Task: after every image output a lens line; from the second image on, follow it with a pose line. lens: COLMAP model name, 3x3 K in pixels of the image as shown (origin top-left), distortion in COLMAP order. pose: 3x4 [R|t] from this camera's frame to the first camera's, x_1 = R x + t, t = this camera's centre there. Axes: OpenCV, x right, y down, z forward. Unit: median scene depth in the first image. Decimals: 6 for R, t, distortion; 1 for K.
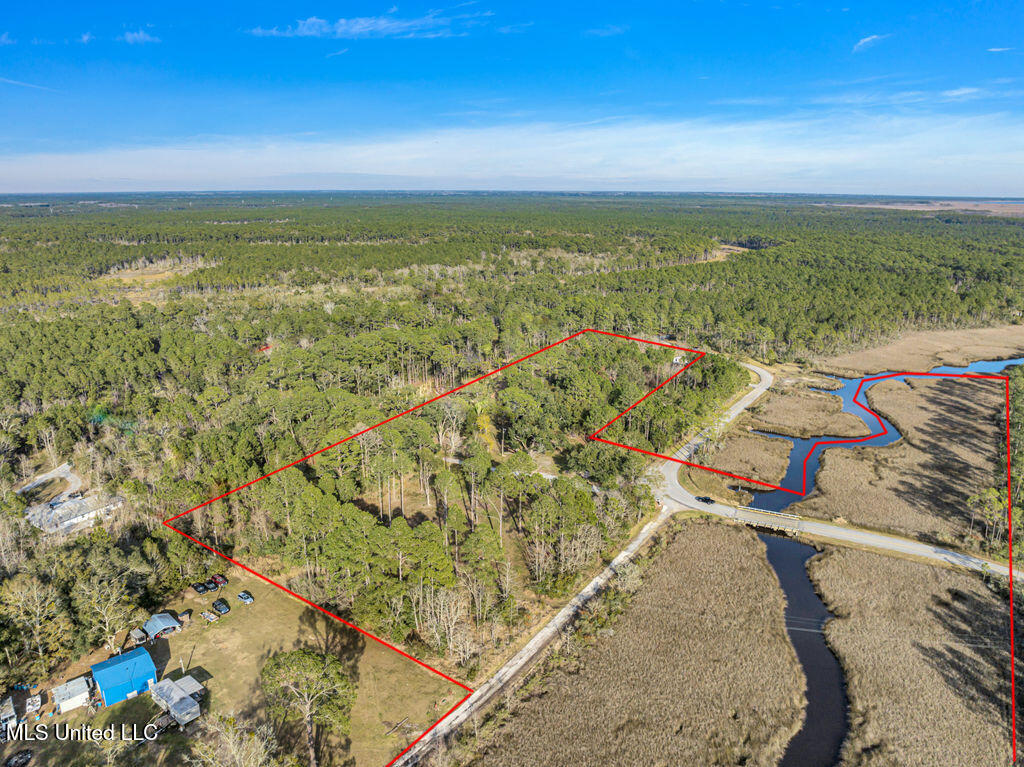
lens RADIAL K [[712.6, 0, 512.0], [0, 712.6, 383.5], [0, 0, 1]] dist [-0.010925, -0.001718]
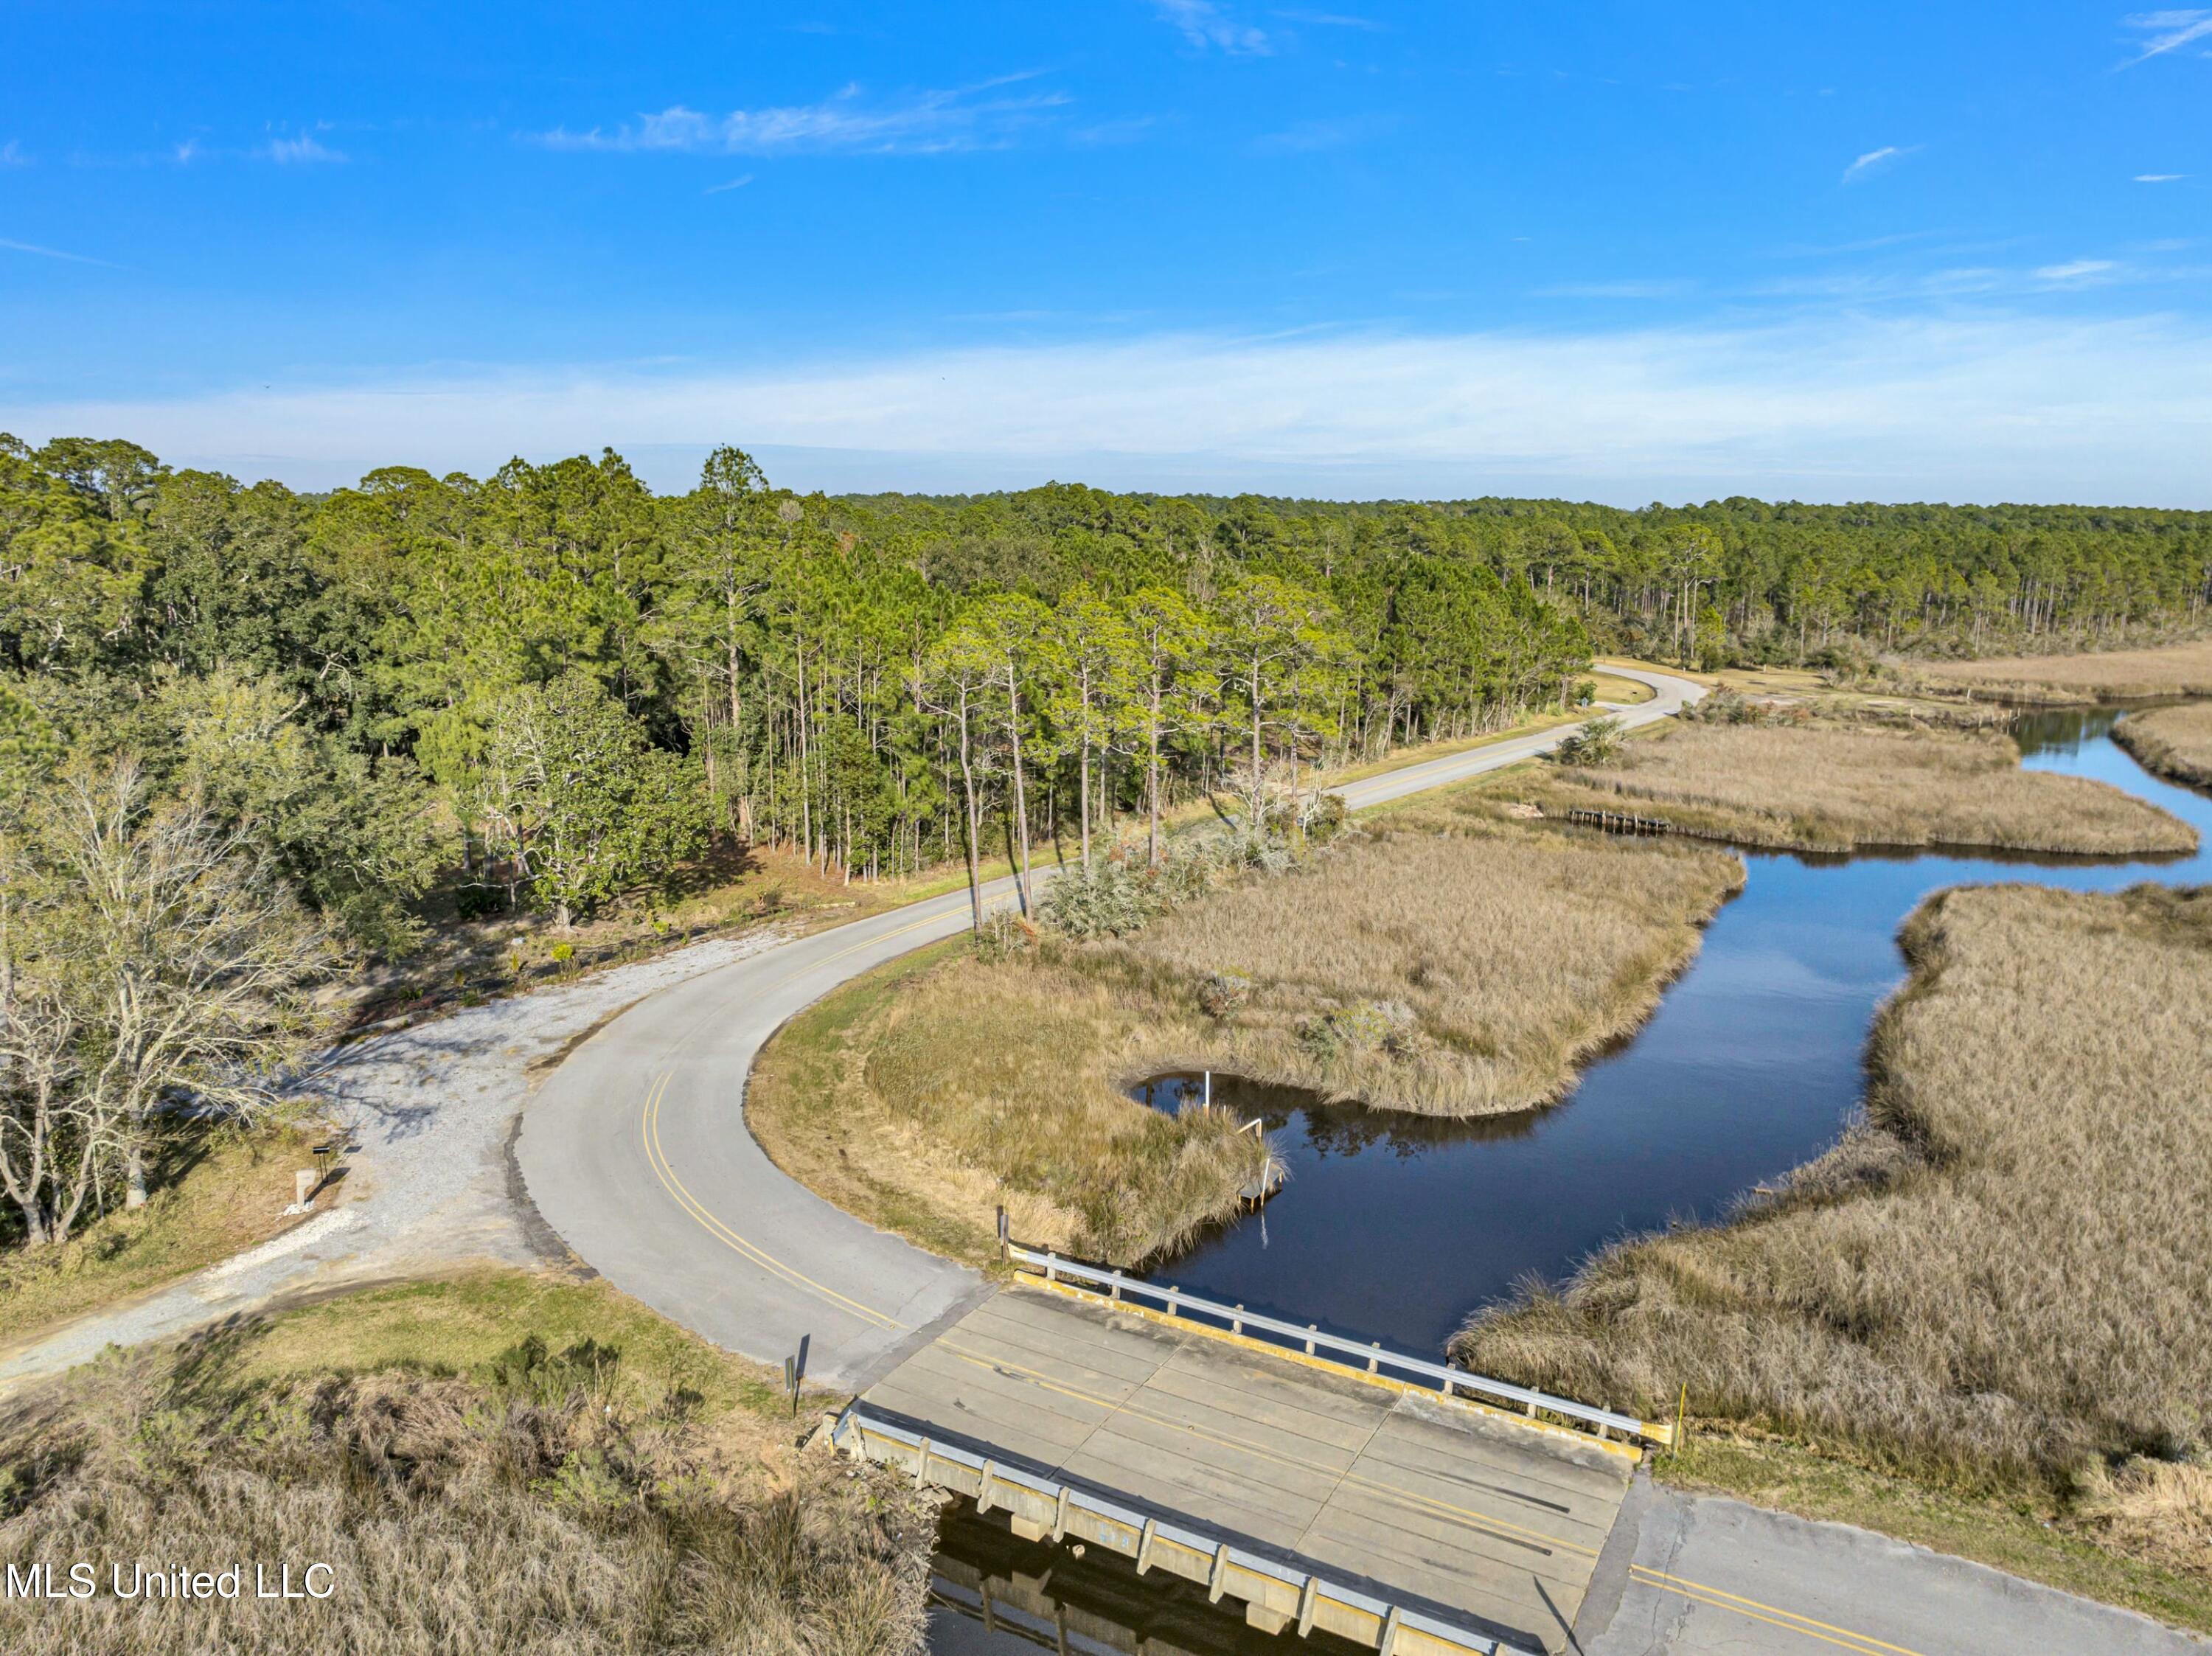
lens RADIAL K [[1539.3, 0, 1106.0], [0, 1539.3, 828.0], [0, 0, 1]] dist [-0.010925, -0.001718]
pose [[0.997120, 0.015496, -0.074235, 0.390681], [-0.019985, 0.997991, -0.060121, 0.144633], [0.073155, 0.061432, 0.995427, 0.901980]]
